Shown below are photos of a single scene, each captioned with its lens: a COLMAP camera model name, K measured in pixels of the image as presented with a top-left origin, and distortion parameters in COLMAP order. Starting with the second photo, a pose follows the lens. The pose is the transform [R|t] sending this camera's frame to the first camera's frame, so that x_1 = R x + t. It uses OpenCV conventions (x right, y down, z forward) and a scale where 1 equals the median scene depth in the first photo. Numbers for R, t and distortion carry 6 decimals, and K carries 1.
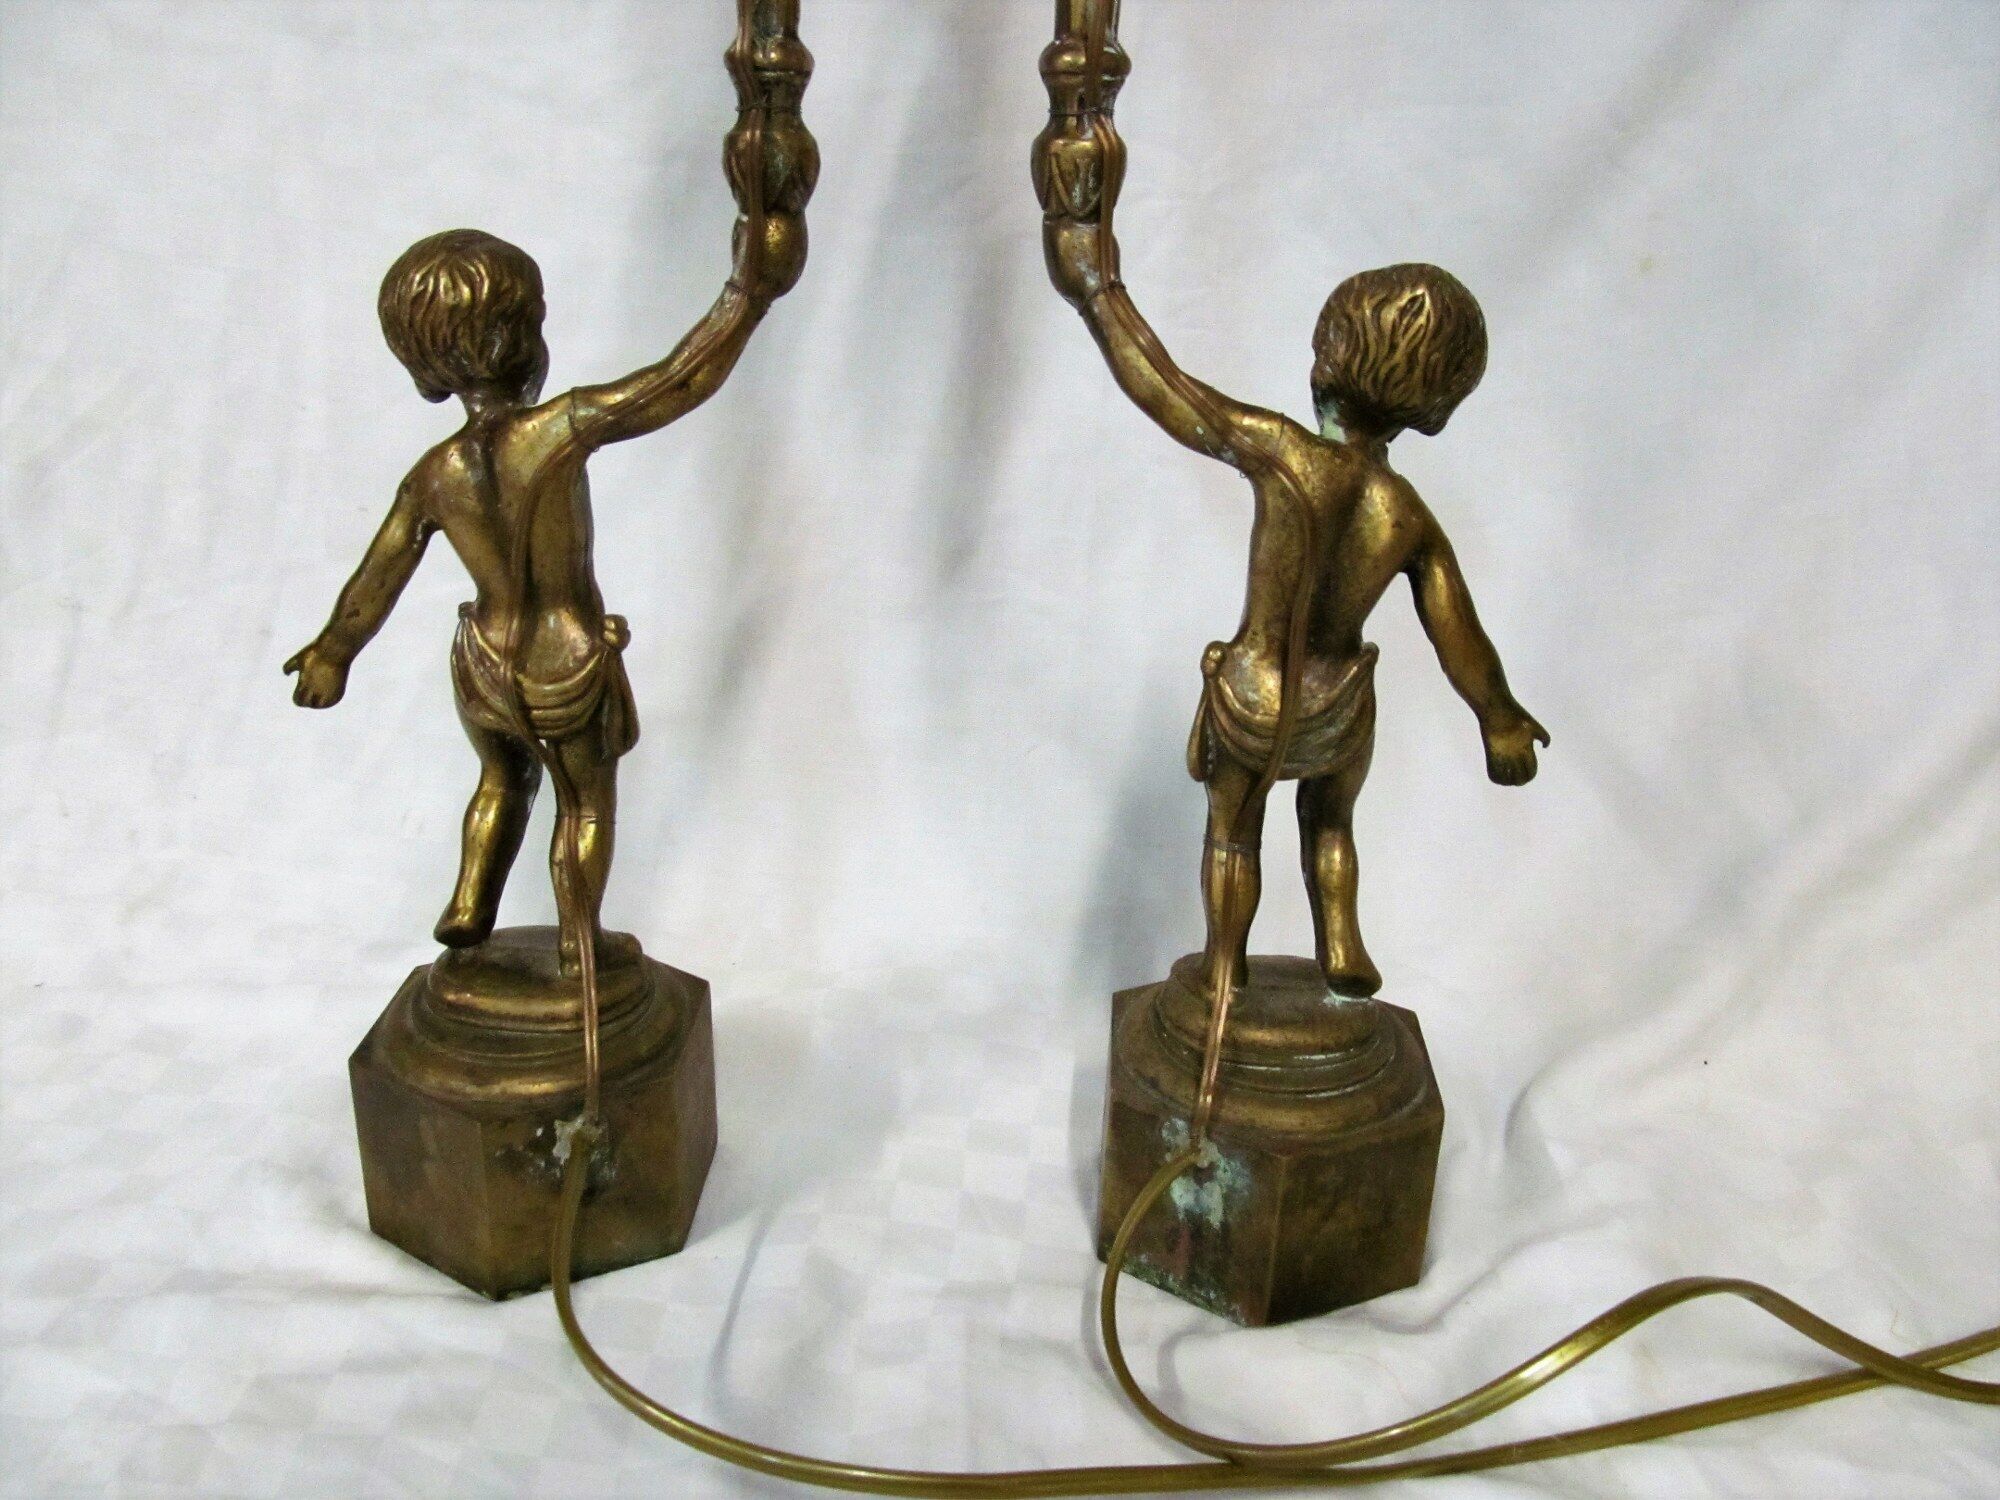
lens RADIAL K [[1659.5, 0, 999.7], [0, 1659.5, 754.6], [0, 0, 1]] dist [-0.061424, 0.013580]
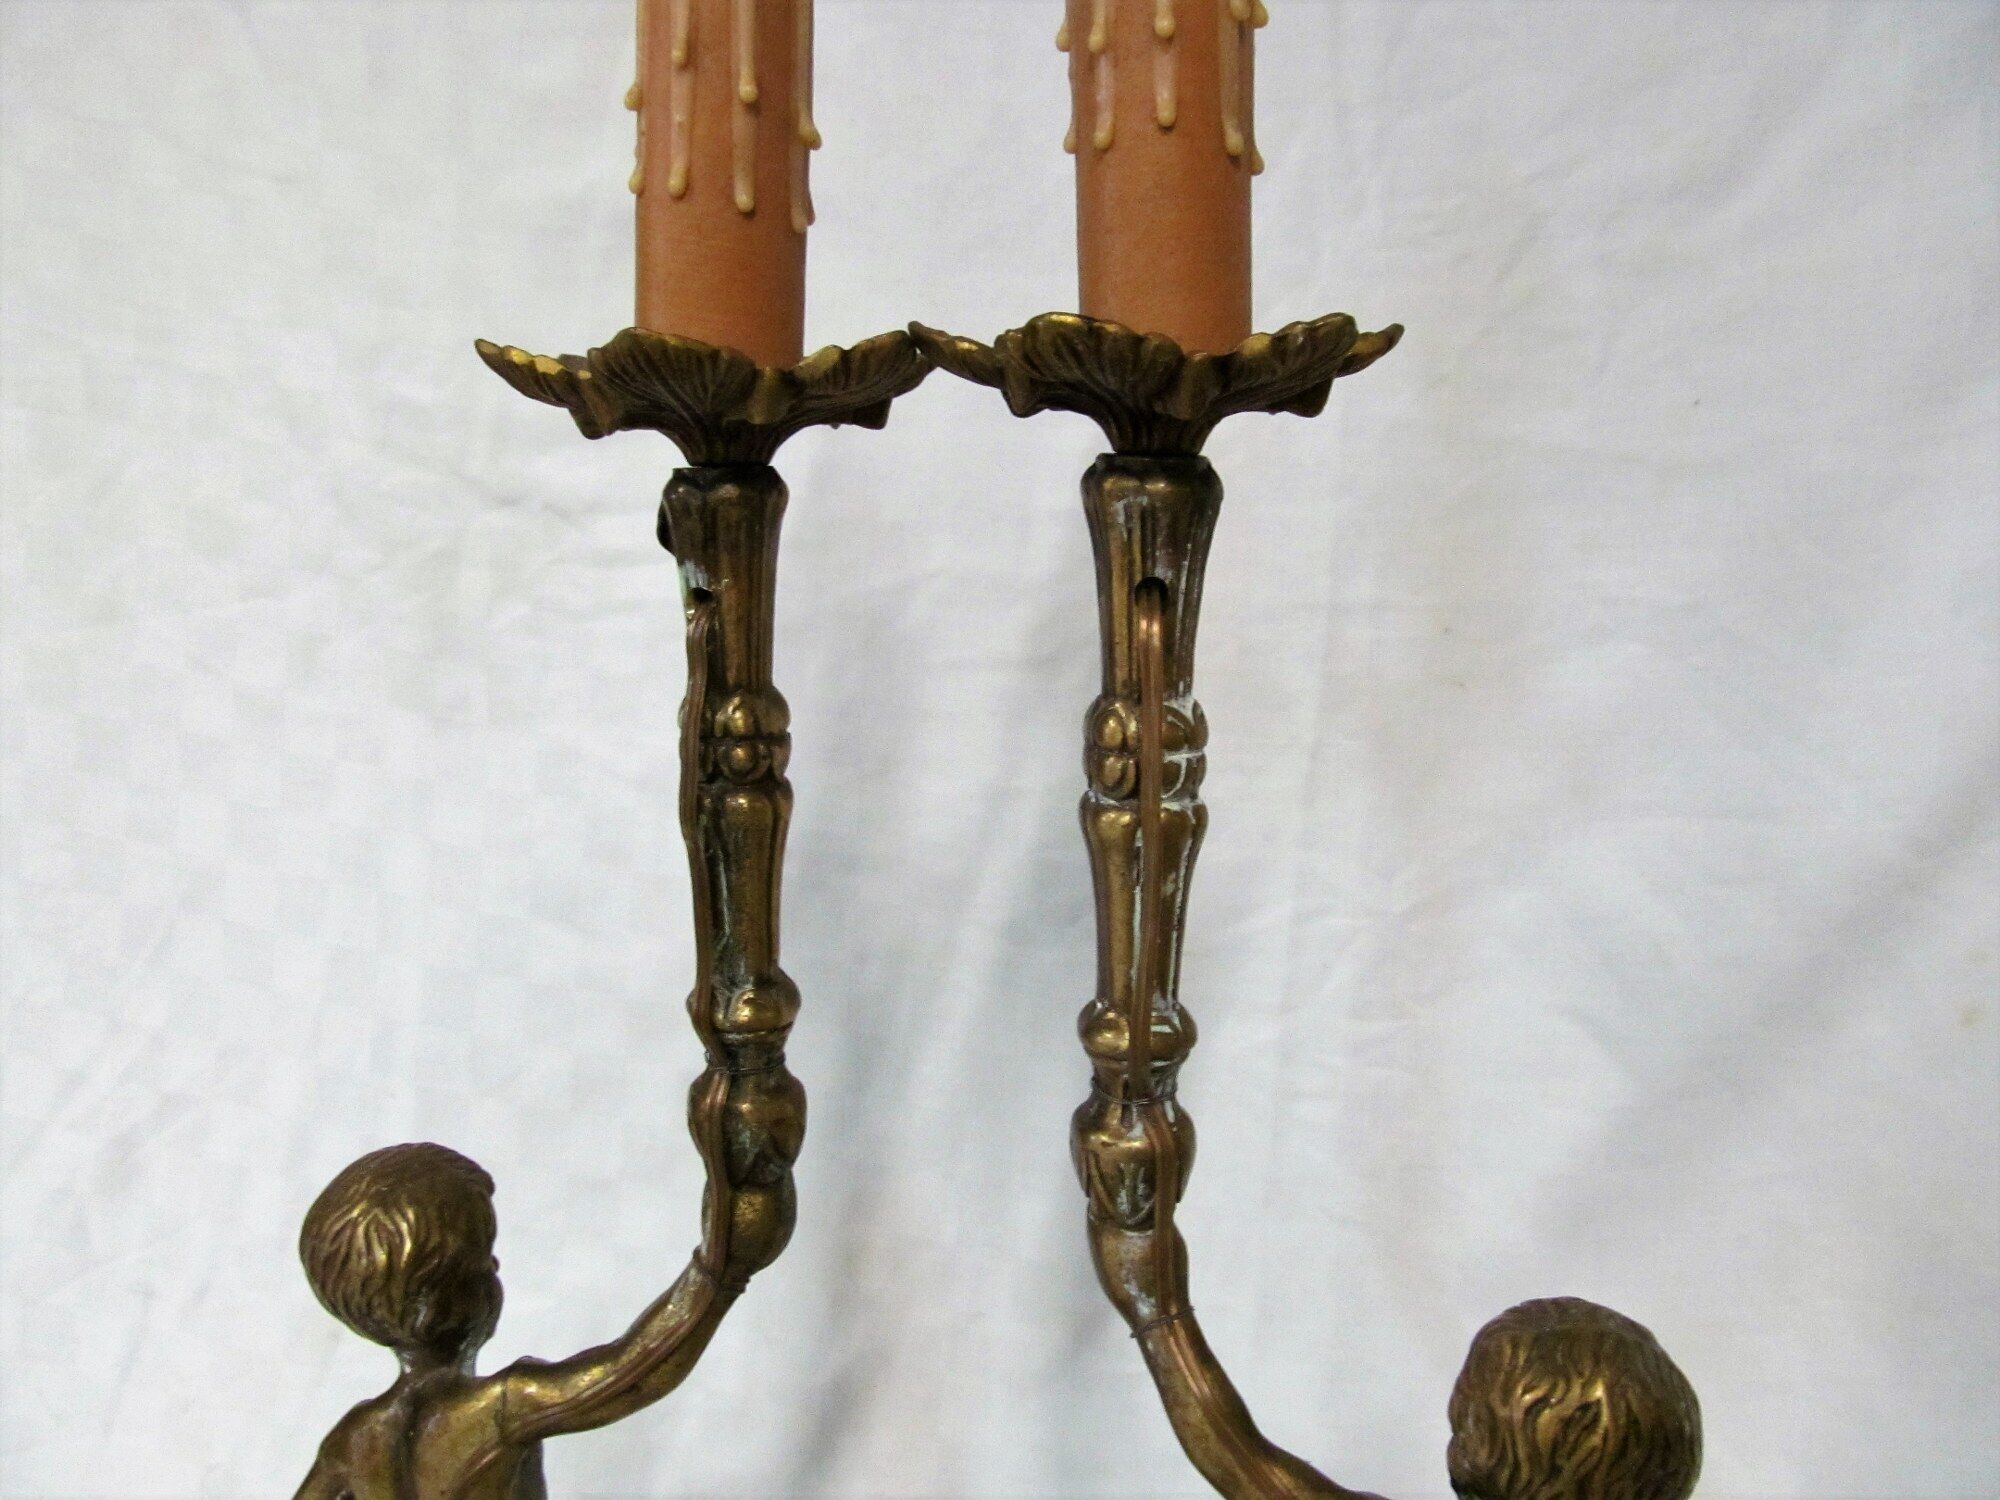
lens RADIAL K [[1659.5, 0, 999.7], [0, 1659.5, 754.6], [0, 0, 1]] dist [-0.061424, 0.013580]
pose [[0.982068, 0.008232, -0.188345, 0.128444], [-0.042962, 0.982532, -0.181068, -0.390956], [0.183564, 0.185912, 0.965267, 0.219217]]
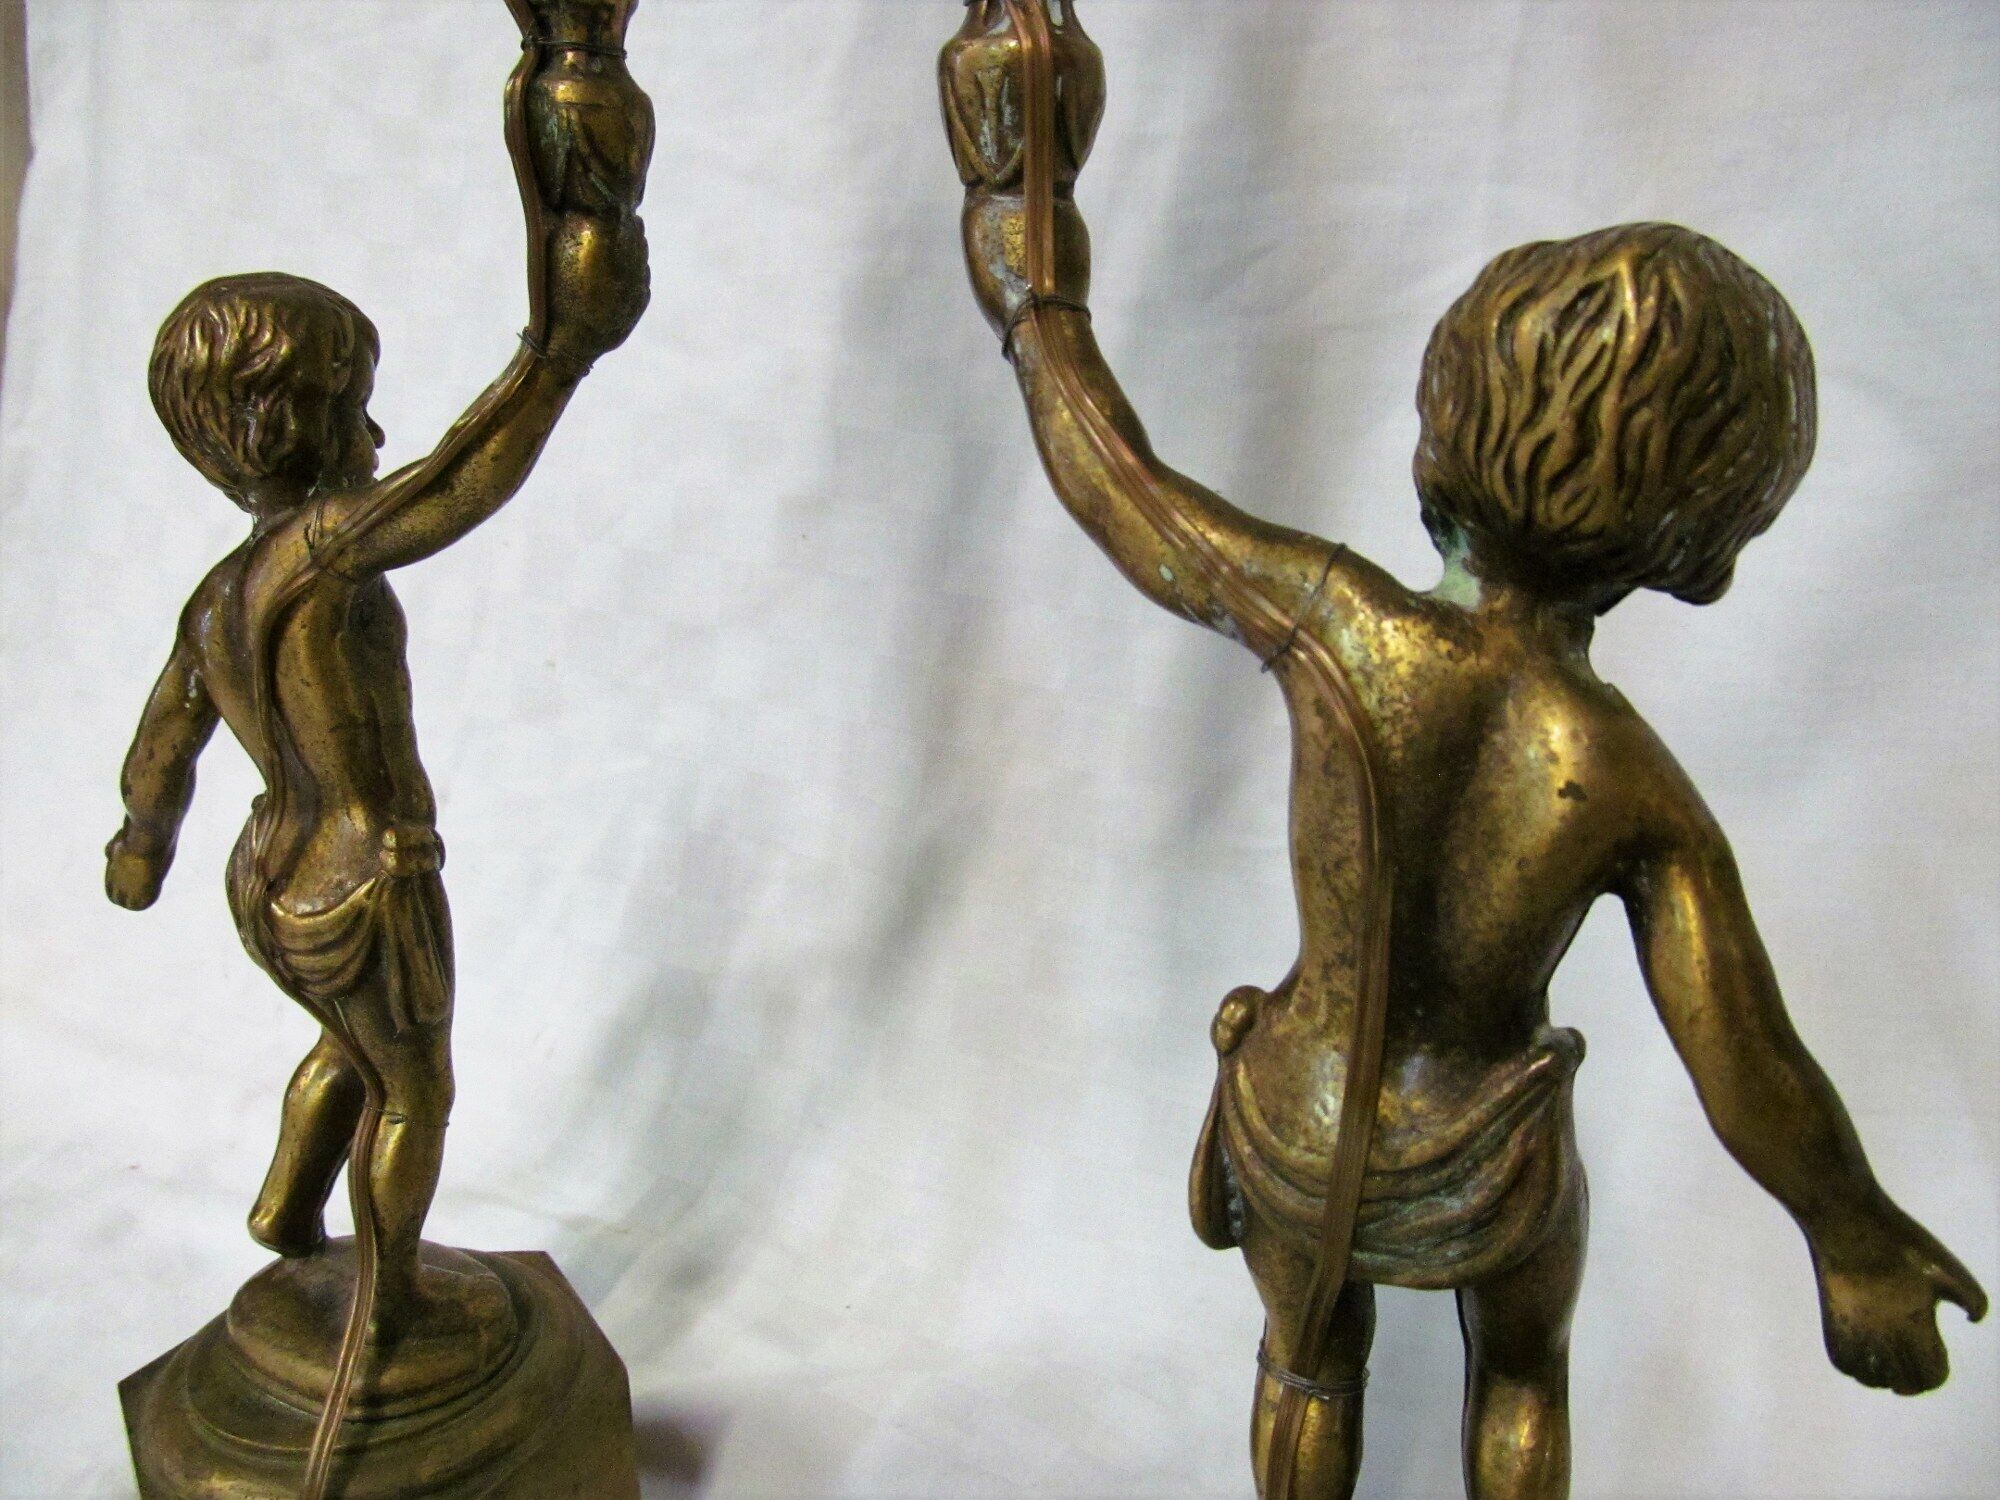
lens RADIAL K [[1659.5, 0, 999.7], [0, 1659.5, 754.6], [0, 0, 1]] dist [-0.061424, 0.013580]
pose [[0.907440, 0.073945, -0.413624, 0.282886], [-0.121837, 0.988407, -0.090595, -0.088512], [0.402129, 0.132604, 0.905929, 0.522944]]
